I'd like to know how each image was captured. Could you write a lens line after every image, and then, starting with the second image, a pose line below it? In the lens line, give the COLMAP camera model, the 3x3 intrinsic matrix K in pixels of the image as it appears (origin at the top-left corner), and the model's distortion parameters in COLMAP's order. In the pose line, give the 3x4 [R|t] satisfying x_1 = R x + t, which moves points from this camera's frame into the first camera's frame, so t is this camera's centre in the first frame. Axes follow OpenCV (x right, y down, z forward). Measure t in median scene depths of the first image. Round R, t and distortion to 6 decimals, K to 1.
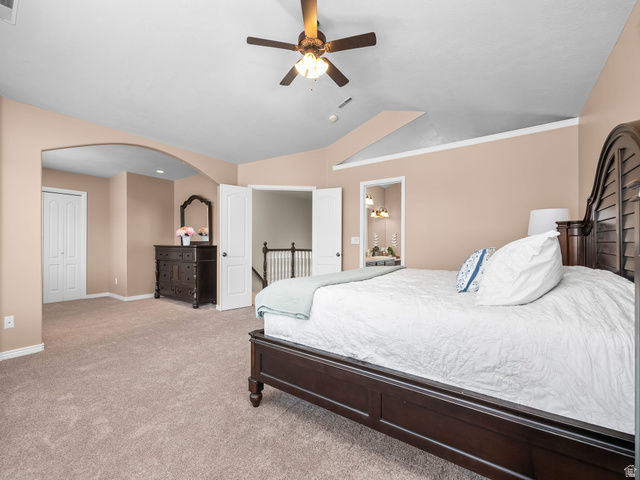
lens RADIAL K [[269.0, 0, 313.8], [0, 269.0, 240.3], [0, 0, 1]] dist [0.002007, 0.000215]
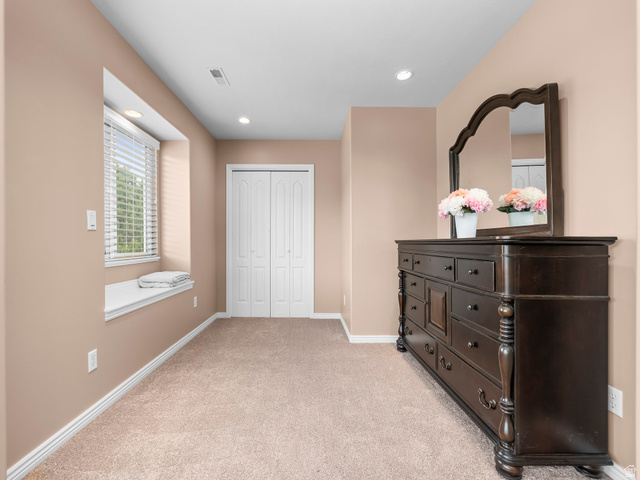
lens RADIAL K [[269.0, 0, 313.8], [0, 269.0, 240.3], [0, 0, 1]] dist [0.002007, 0.000215]
pose [[0.601814, -0.006468, -0.798610, -0.303712], [0.002423, 0.999977, -0.006273, 0.021526], [0.798633, 0.001840, 0.601816, 0.609769]]
